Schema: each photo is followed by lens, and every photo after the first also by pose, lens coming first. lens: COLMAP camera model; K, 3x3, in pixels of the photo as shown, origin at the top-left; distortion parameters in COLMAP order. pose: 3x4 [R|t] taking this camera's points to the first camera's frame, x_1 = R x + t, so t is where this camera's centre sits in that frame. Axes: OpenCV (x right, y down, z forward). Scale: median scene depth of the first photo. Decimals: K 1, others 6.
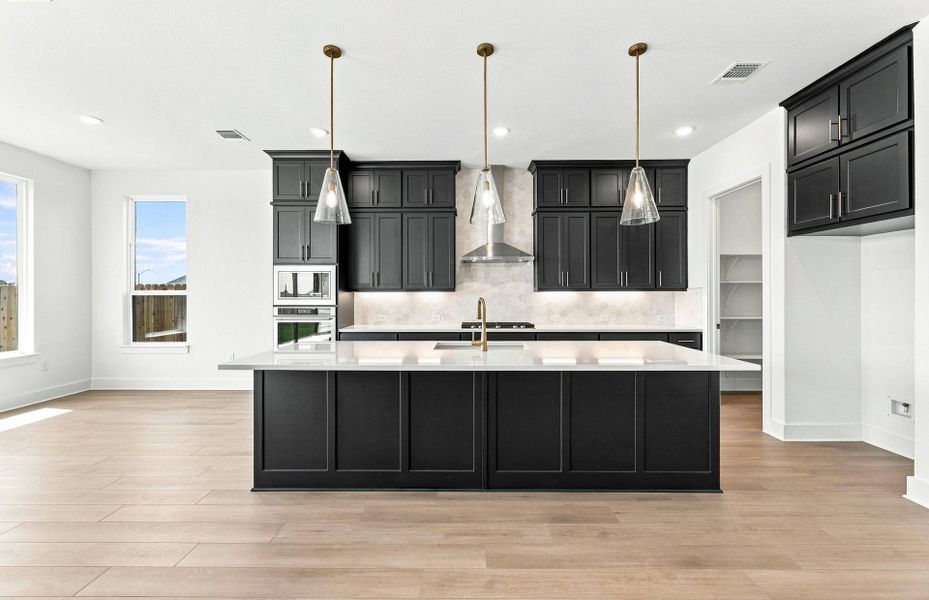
lens RADIAL K [[377.5, 0, 461.0], [0, 377.5, 297.4], [0, 0, 1]] dist [-0.000514, 0.001715]
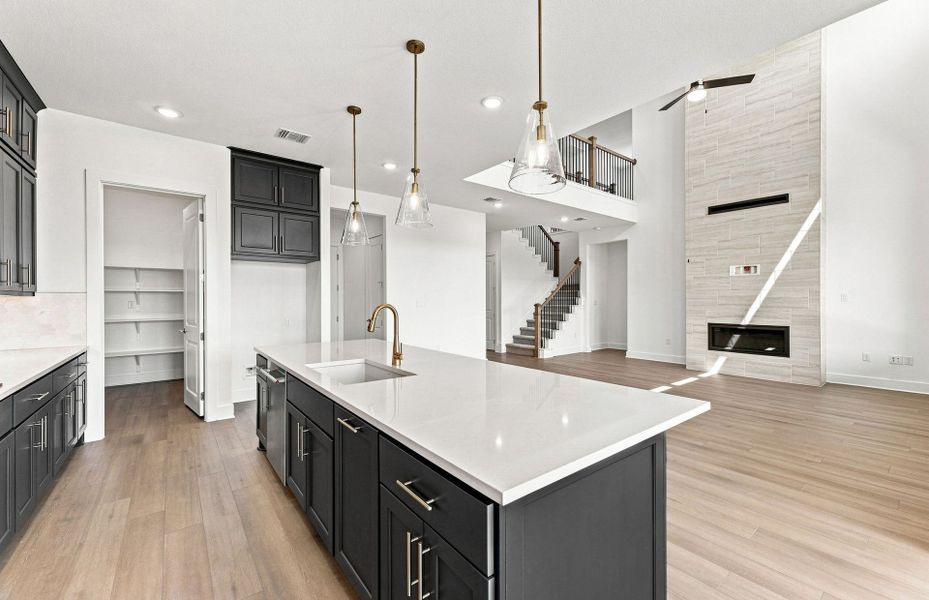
lens RADIAL K [[377.5, 0, 463.5], [0, 377.5, 300.5], [0, 0, 1]] dist [-0.000514, 0.001715]
pose [[-0.617168, 0.003669, 0.786823, -0.410589], [0.007804, 0.999968, 0.001458, -0.002862], [-0.786793, 0.007040, -0.617177, 0.802633]]
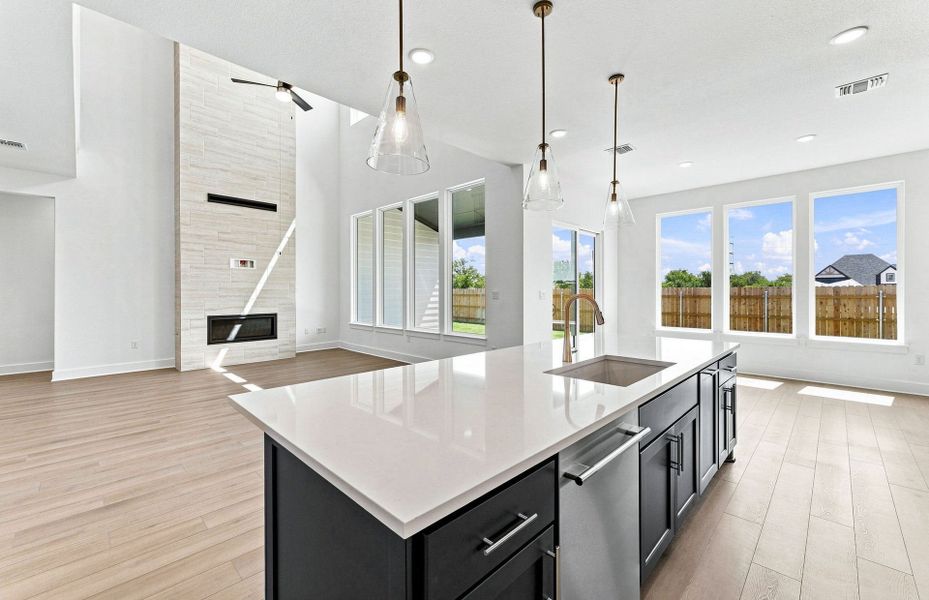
lens RADIAL K [[377.5, 0, 464.8], [0, 377.5, 291.0], [0, 0, 1]] dist [-0.000514, 0.001715]
pose [[-0.685664, 0.002714, -0.727913, 0.442925], [-0.001900, 0.999983, 0.005518, -0.007126], [0.727915, 0.005166, -0.685648, 0.785270]]
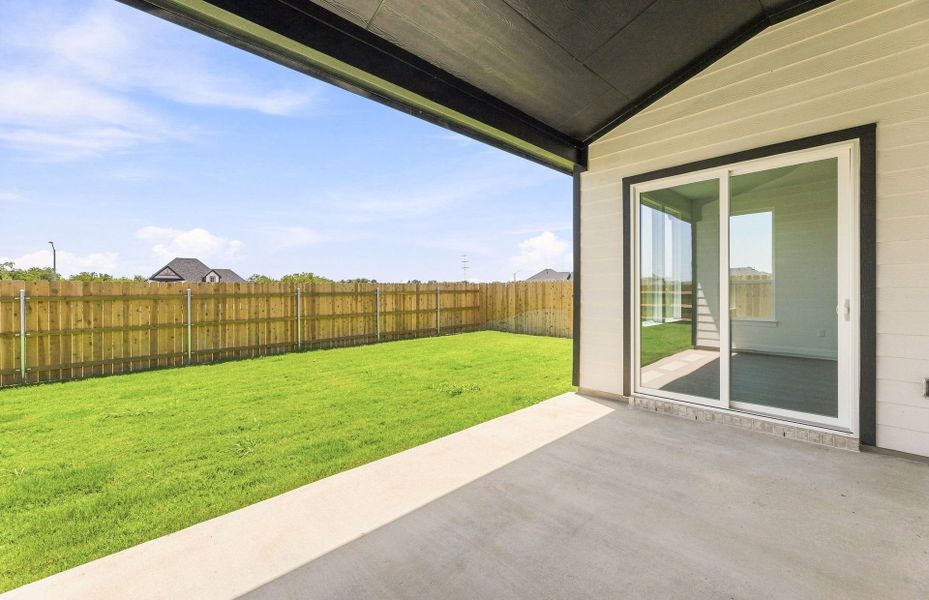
lens RADIAL K [[377.5, 0, 467.0], [0, 377.5, 292.7], [0, 0, 1]] dist [-0.000514, 0.001715]
pose [[0.698130, 0.003859, -0.715961, -0.576900], [-0.001798, 0.999992, 0.003636, 0.027180], [0.715969, -0.001251, 0.698131, -0.723480]]
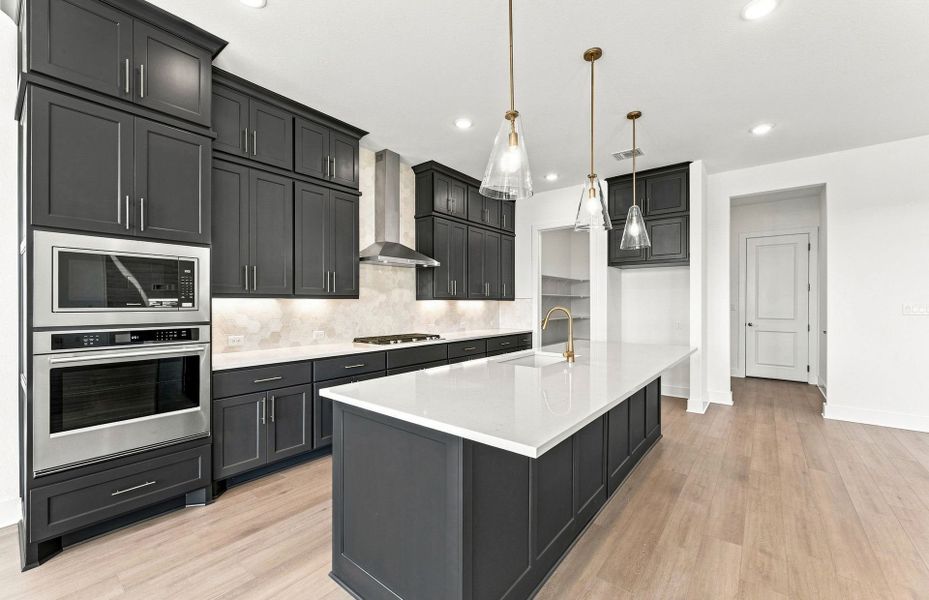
lens RADIAL K [[377.5, 0, 459.9], [0, 377.5, 307.4], [0, 0, 1]] dist [-0.000514, 0.001715]
pose [[0.621383, -0.006345, 0.783481, -0.495290], [0.003980, 0.999980, 0.004942, -0.001417], [-0.783497, 0.000047, 0.621396, 0.355839]]
